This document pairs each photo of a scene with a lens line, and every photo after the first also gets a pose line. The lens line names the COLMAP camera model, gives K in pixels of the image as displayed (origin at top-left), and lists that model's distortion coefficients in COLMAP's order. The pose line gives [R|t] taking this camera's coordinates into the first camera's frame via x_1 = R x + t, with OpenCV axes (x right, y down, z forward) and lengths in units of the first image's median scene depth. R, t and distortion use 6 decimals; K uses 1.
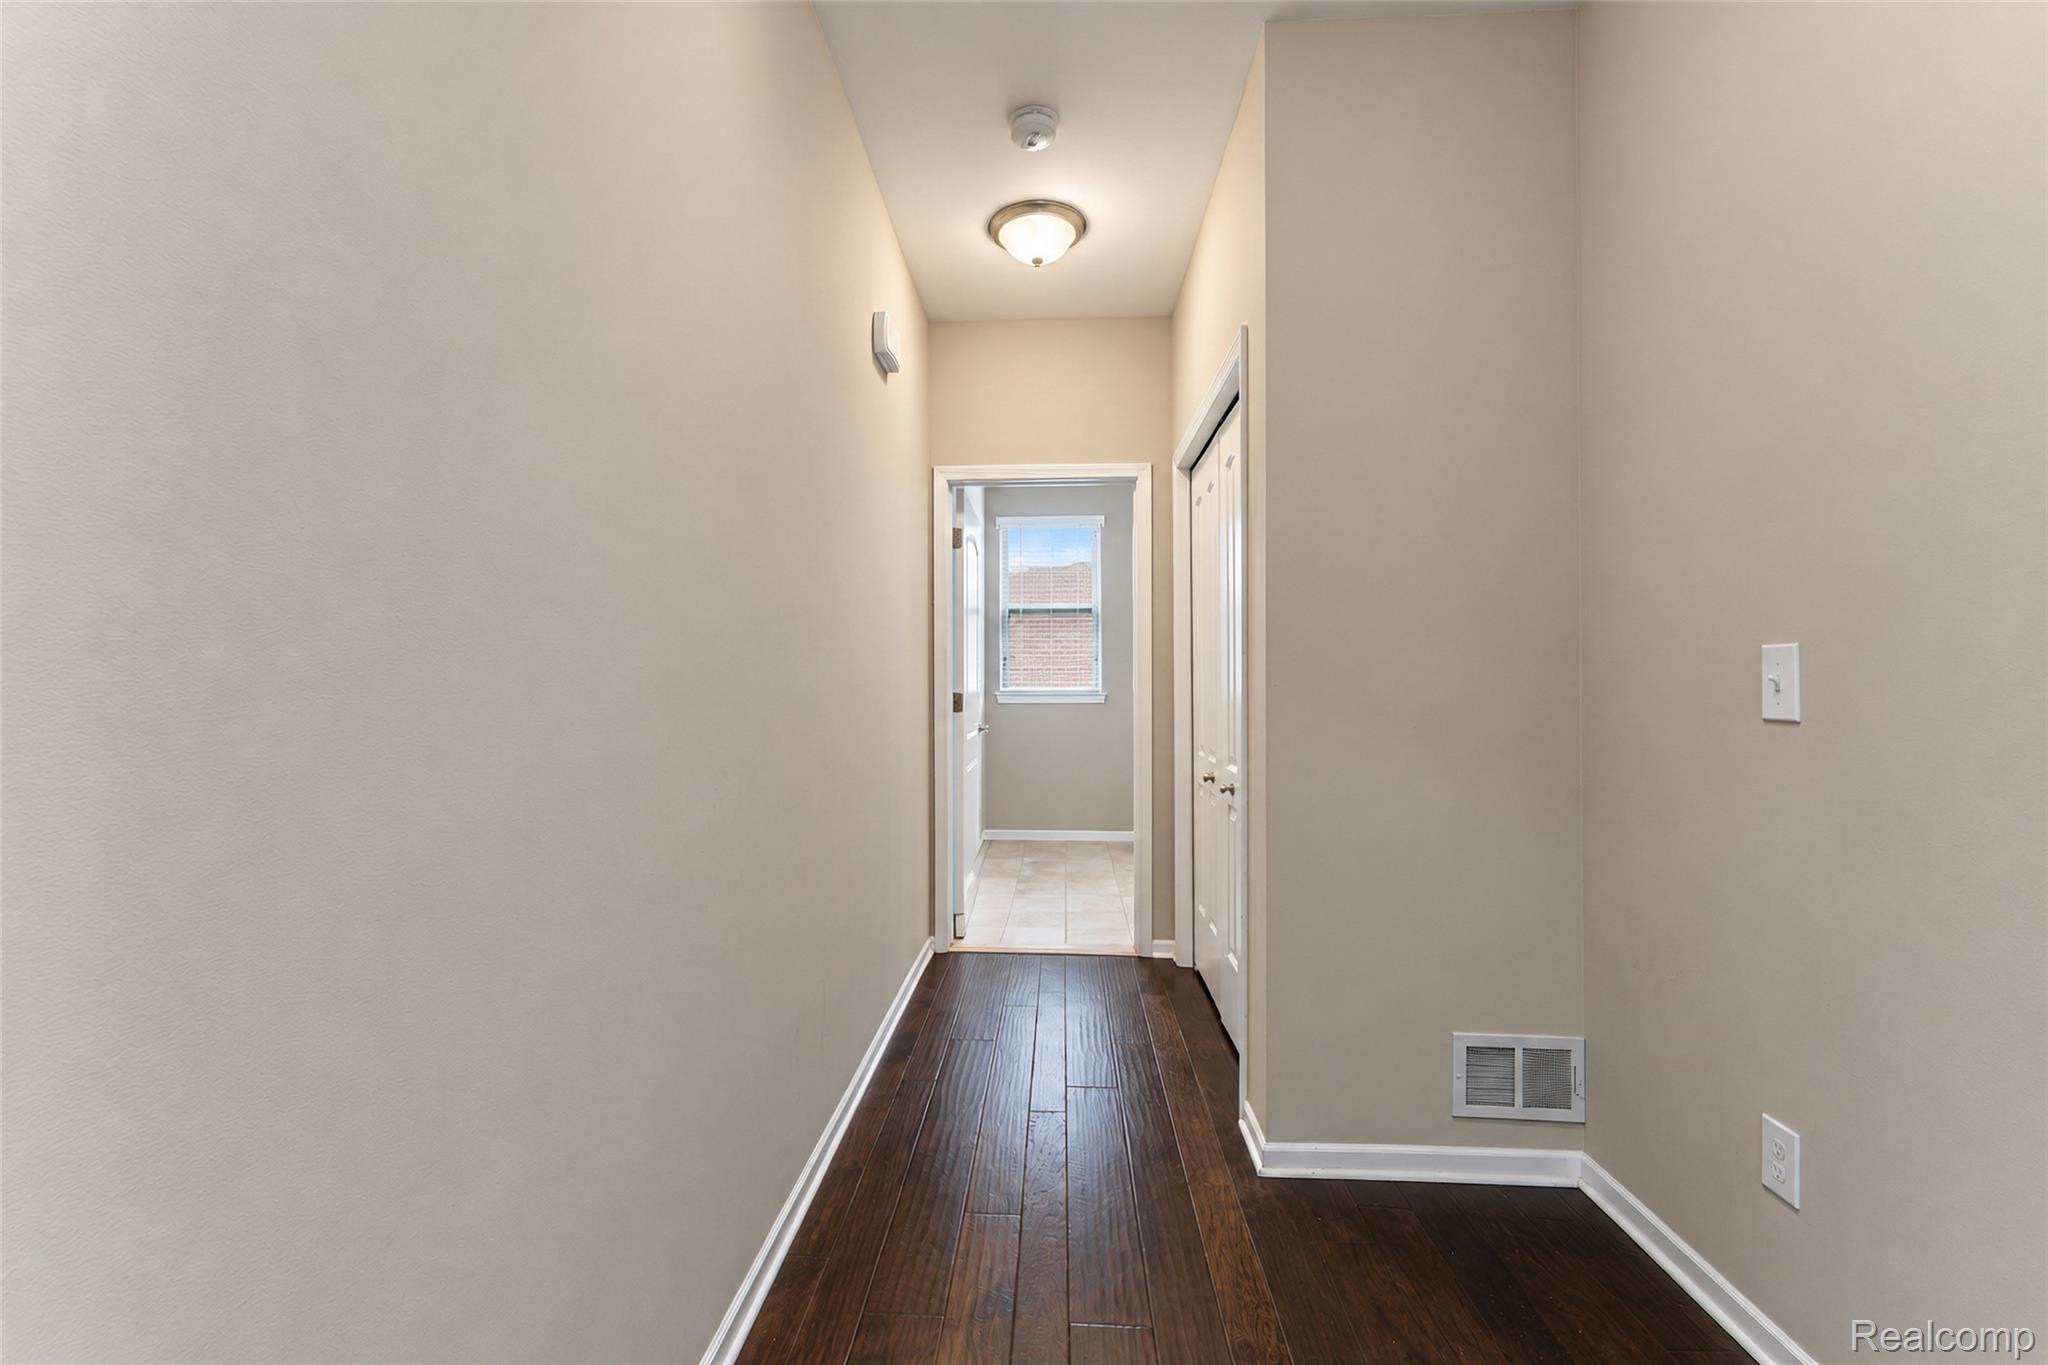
lens RADIAL K [[849.1, 0, 1016.8], [0, 849.1, 684.3], [0, 0, 1]] dist [0.001859, 0.000593]
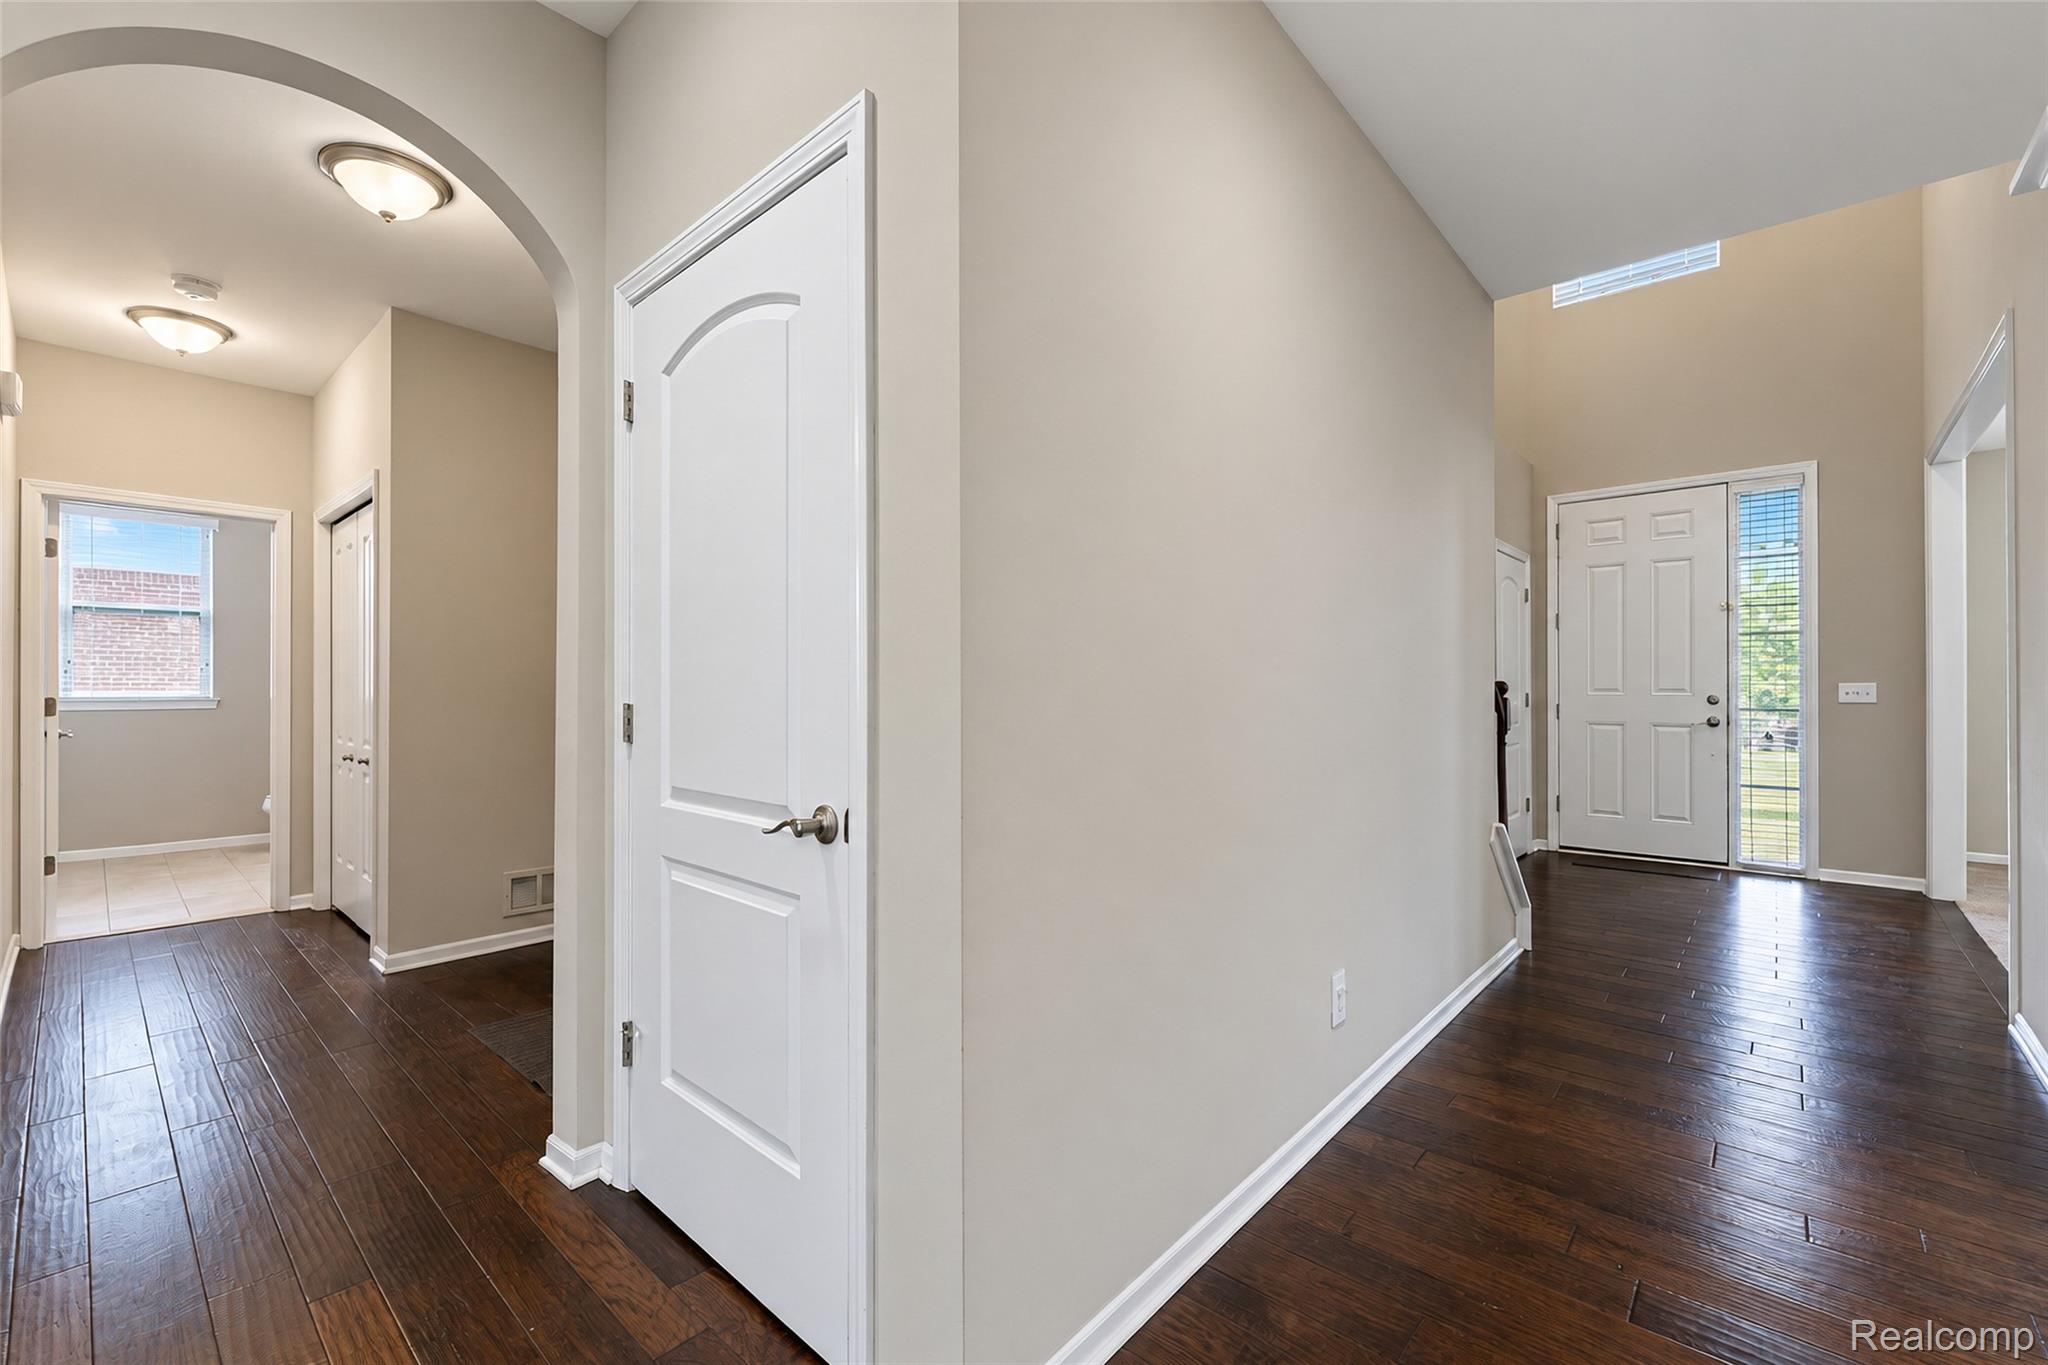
lens RADIAL K [[849.1, 0, 988.2], [0, 849.1, 689.7], [0, 0, 1]] dist [0.001859, 0.000593]
pose [[0.643954, 0.006390, 0.765037, -0.143284], [-0.004529, 0.999979, -0.004540, -0.000105], [-0.765051, -0.000542, 0.643970, -0.615174]]
